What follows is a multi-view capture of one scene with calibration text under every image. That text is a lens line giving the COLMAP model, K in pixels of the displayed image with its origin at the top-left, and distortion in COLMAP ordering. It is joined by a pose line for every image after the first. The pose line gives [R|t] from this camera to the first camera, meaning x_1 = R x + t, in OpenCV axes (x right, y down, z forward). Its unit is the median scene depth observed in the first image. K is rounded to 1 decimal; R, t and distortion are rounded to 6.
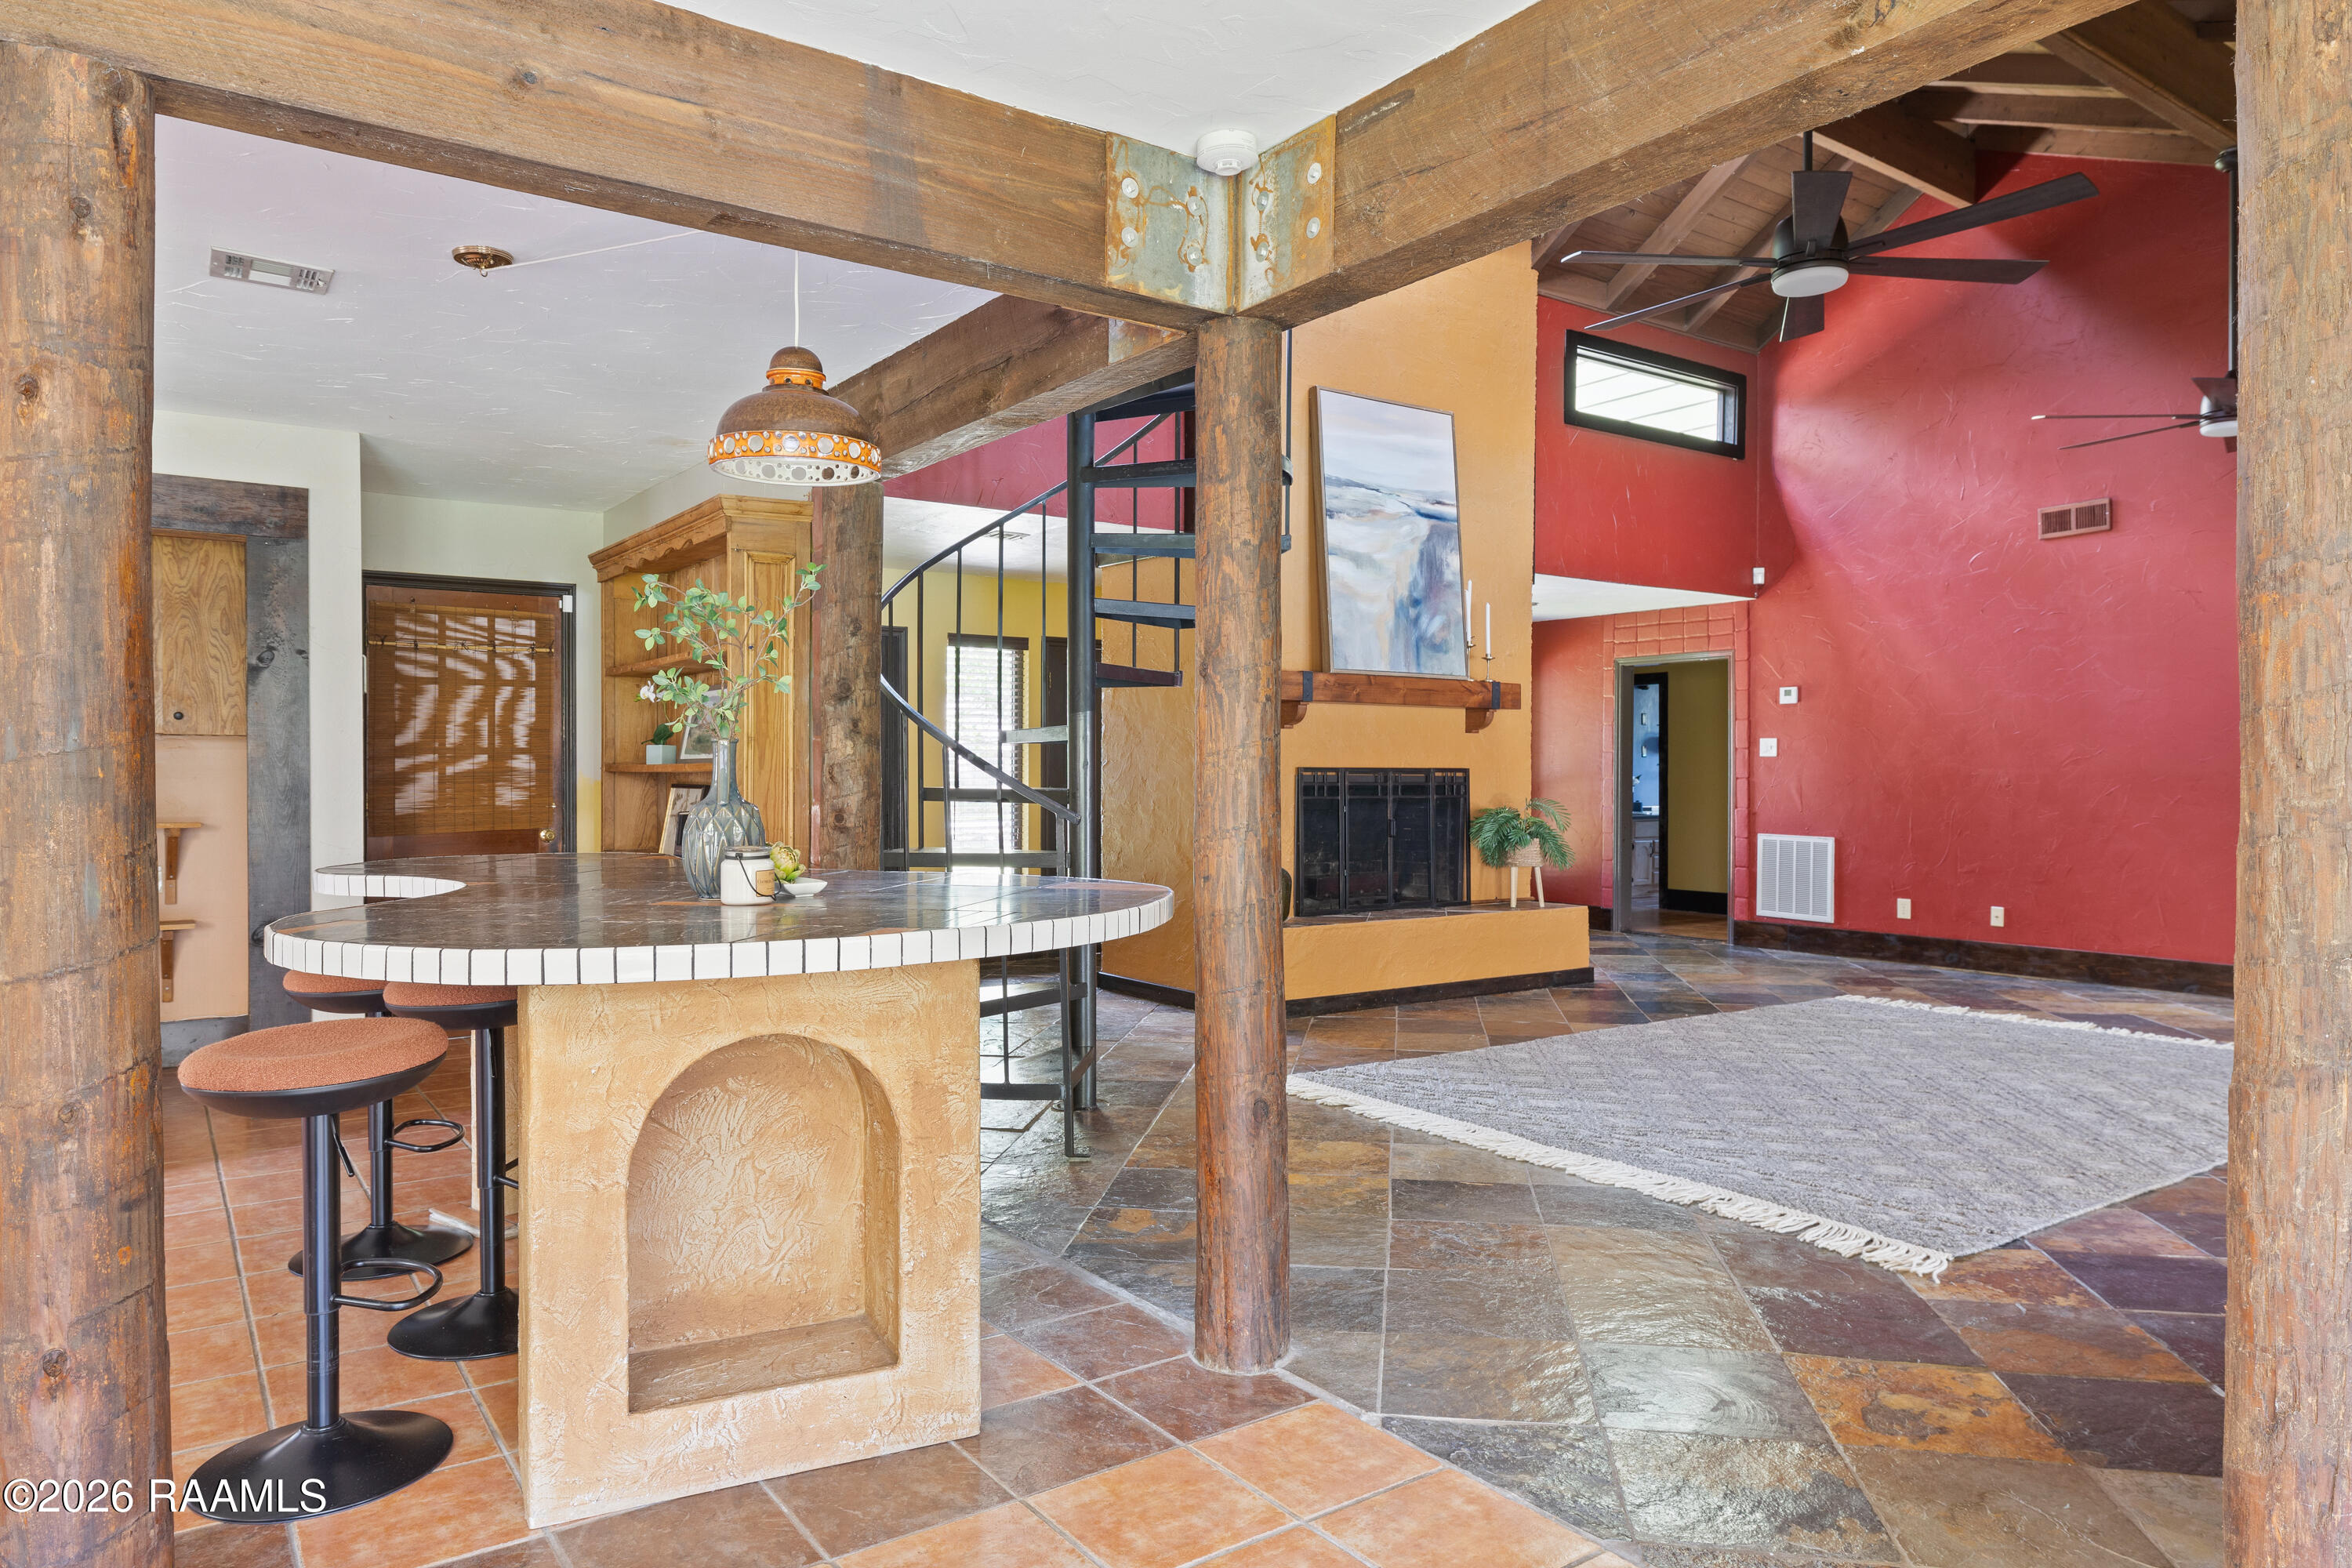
lens RADIAL K [[1472.0, 0, 1169.3], [0, 1472.0, 784.7], [0, 0, 1]] dist [0.003511, -0.000106]
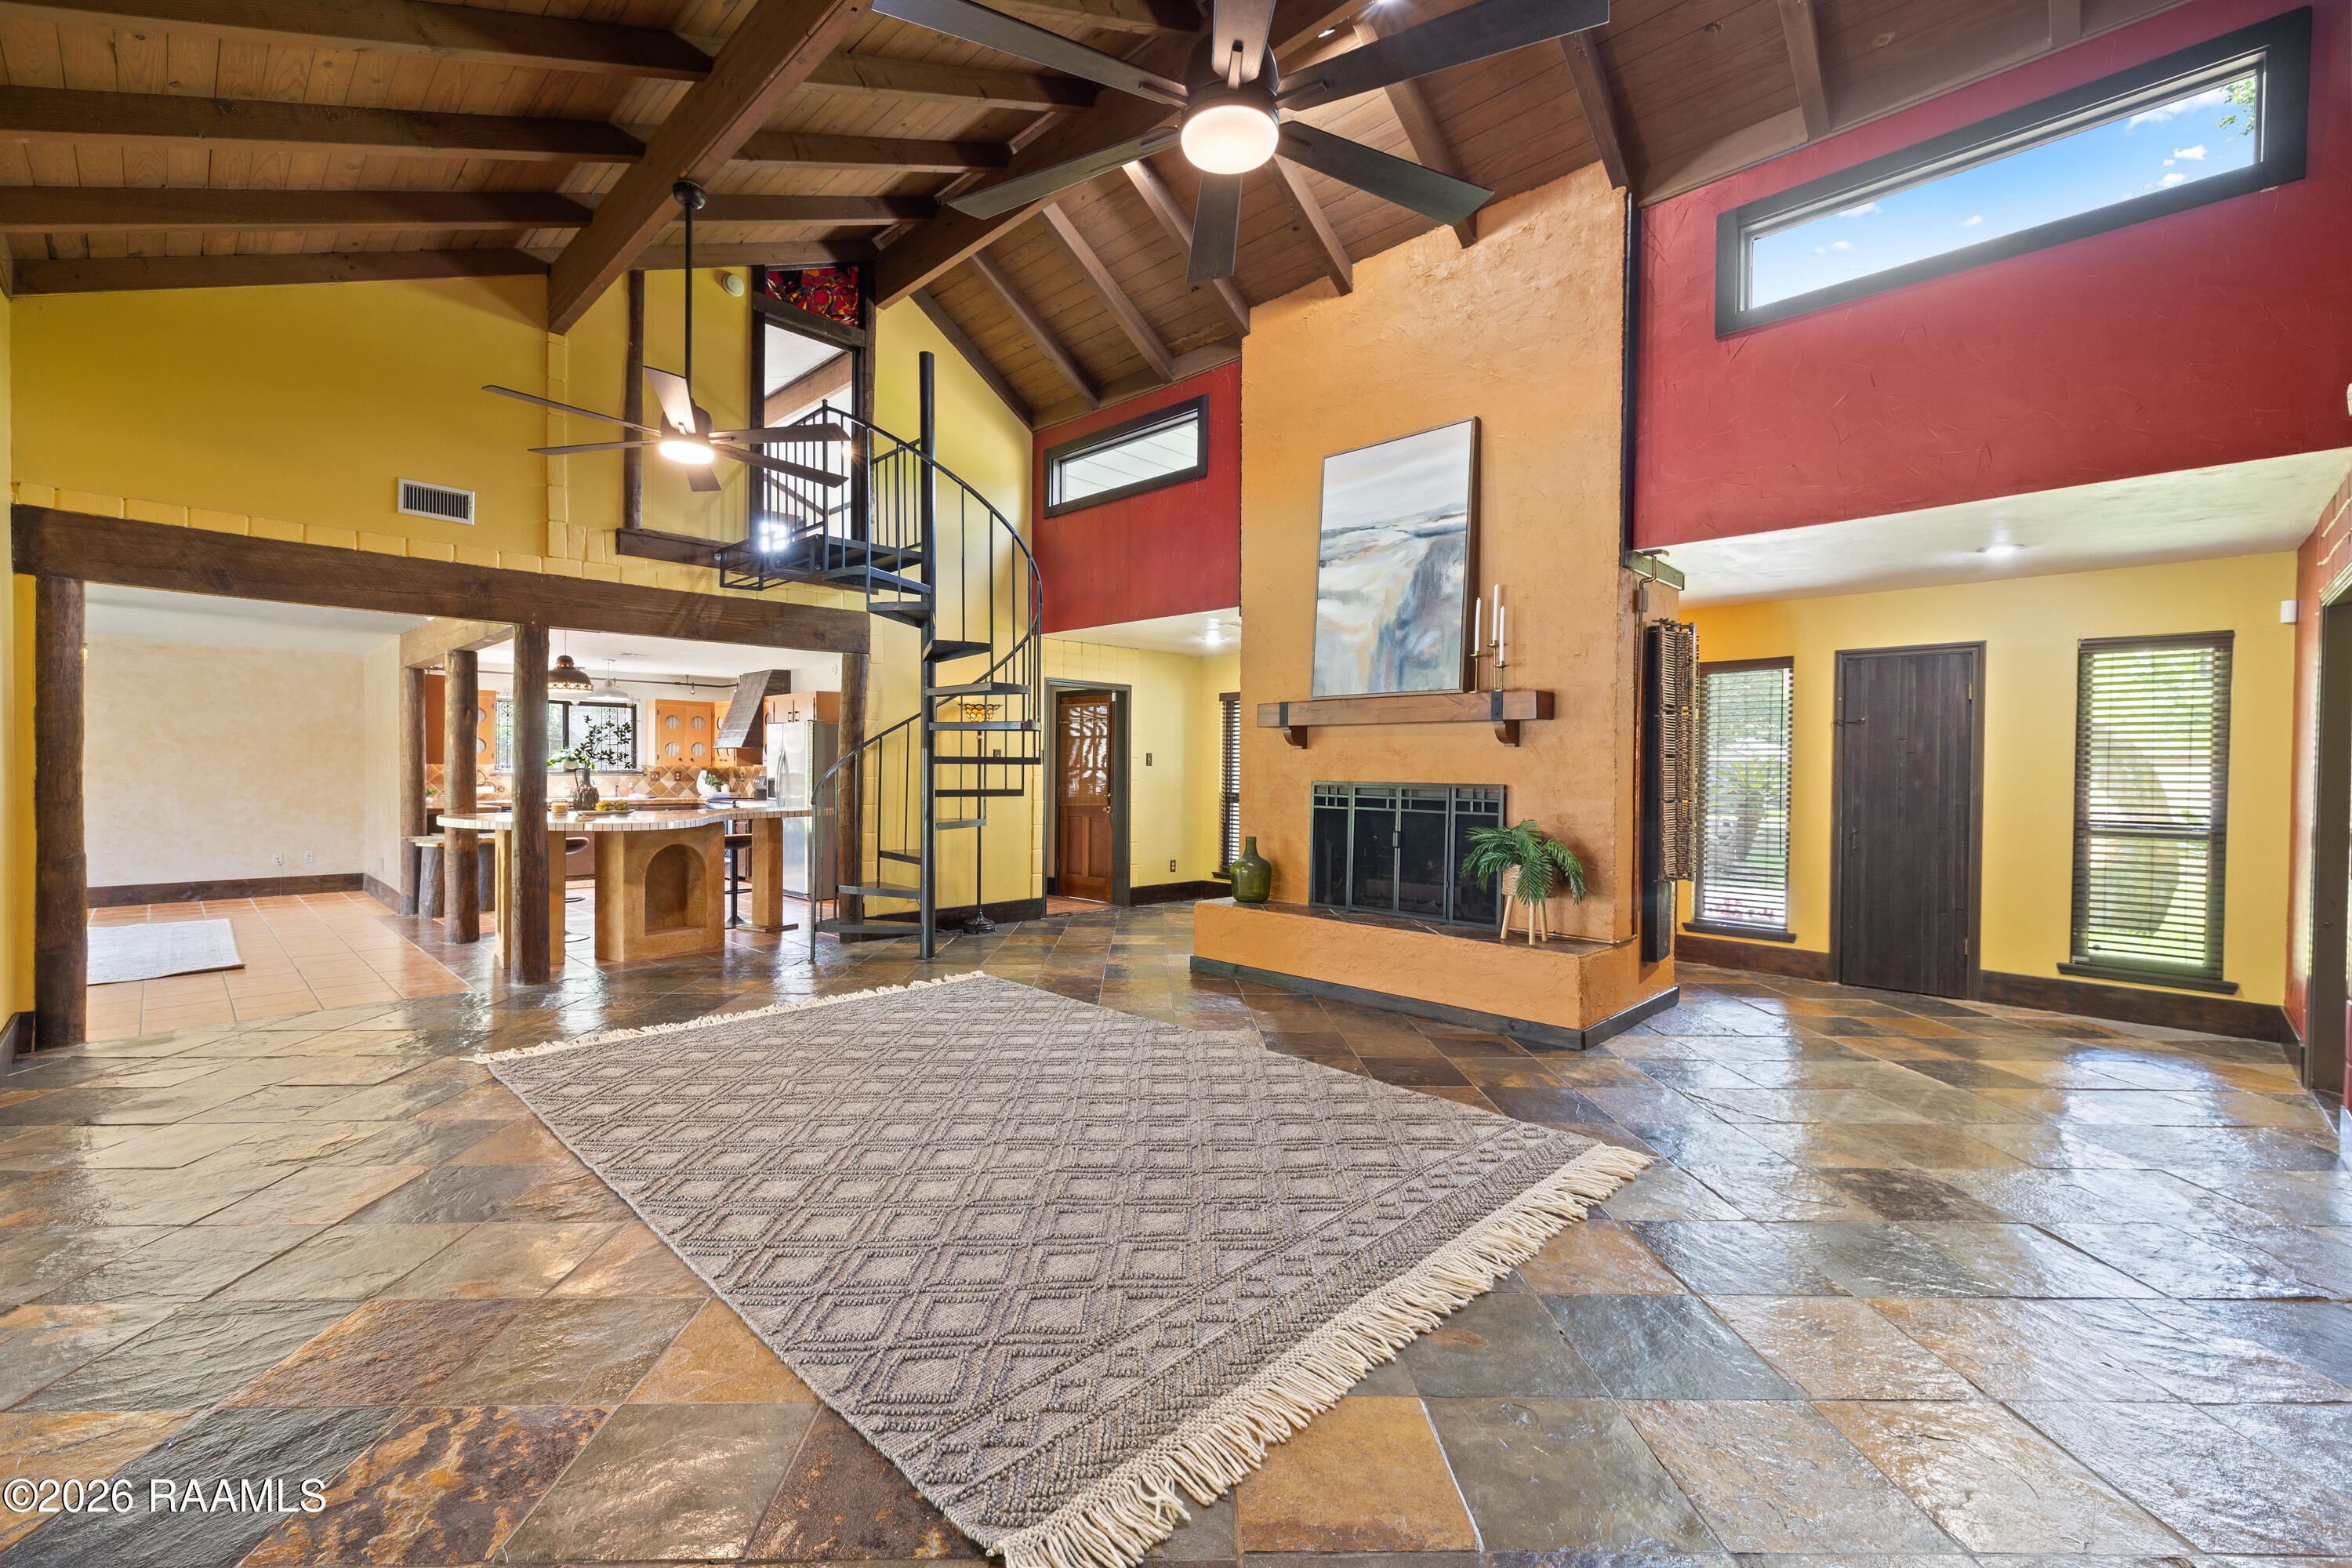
lens RADIAL K [[981.6, 0, 1168.8], [0, 981.6, 782.0], [0, 0, 1]] dist [-0.000194, 0.000030]
pose [[0.185053, 0.012111, -0.982654, 0.955935], [-0.016342, 0.999824, 0.009245, -0.018580], [0.982593, 0.014347, 0.185219, 0.829542]]
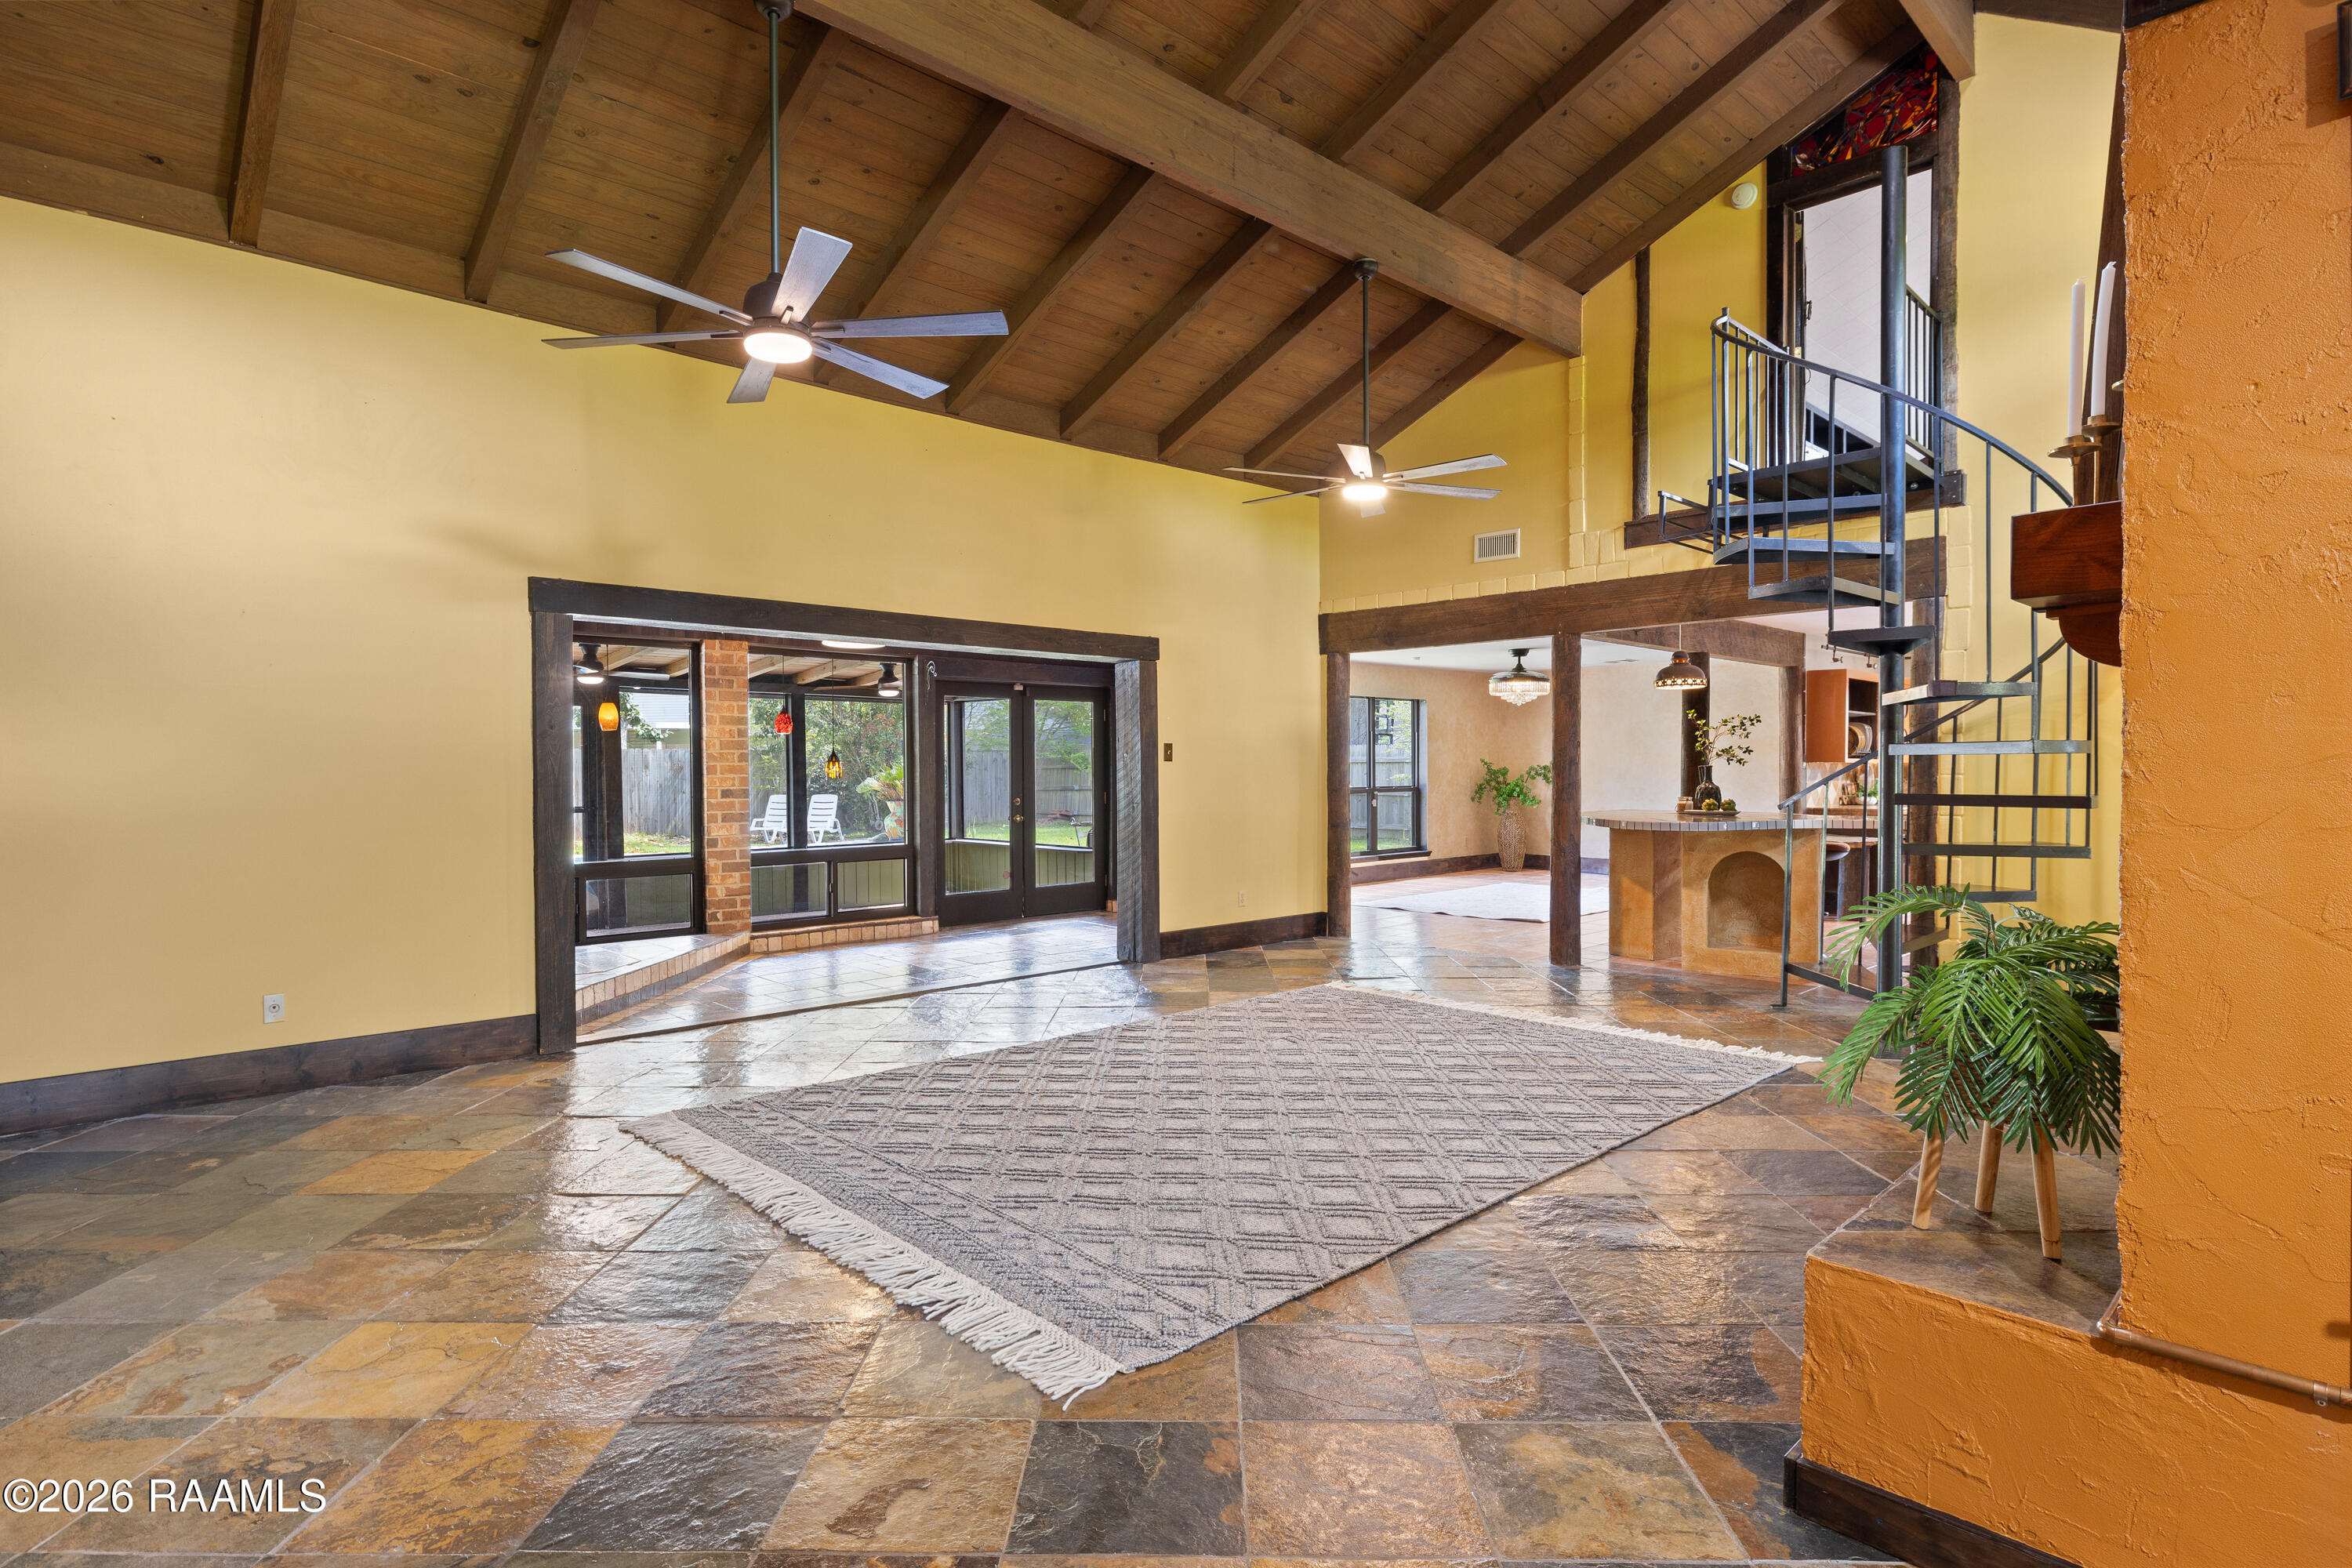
lens RADIAL K [[1194.1, 0, 1173.7], [0, 1194.1, 772.0], [0, 0, 1]] dist [-0.001653, 0.000297]
pose [[-0.989900, 0.001154, -0.141761, 0.542900], [-0.000819, 0.999904, 0.013859, -0.023095], [0.141763, 0.013835, -0.989804, 1.501436]]
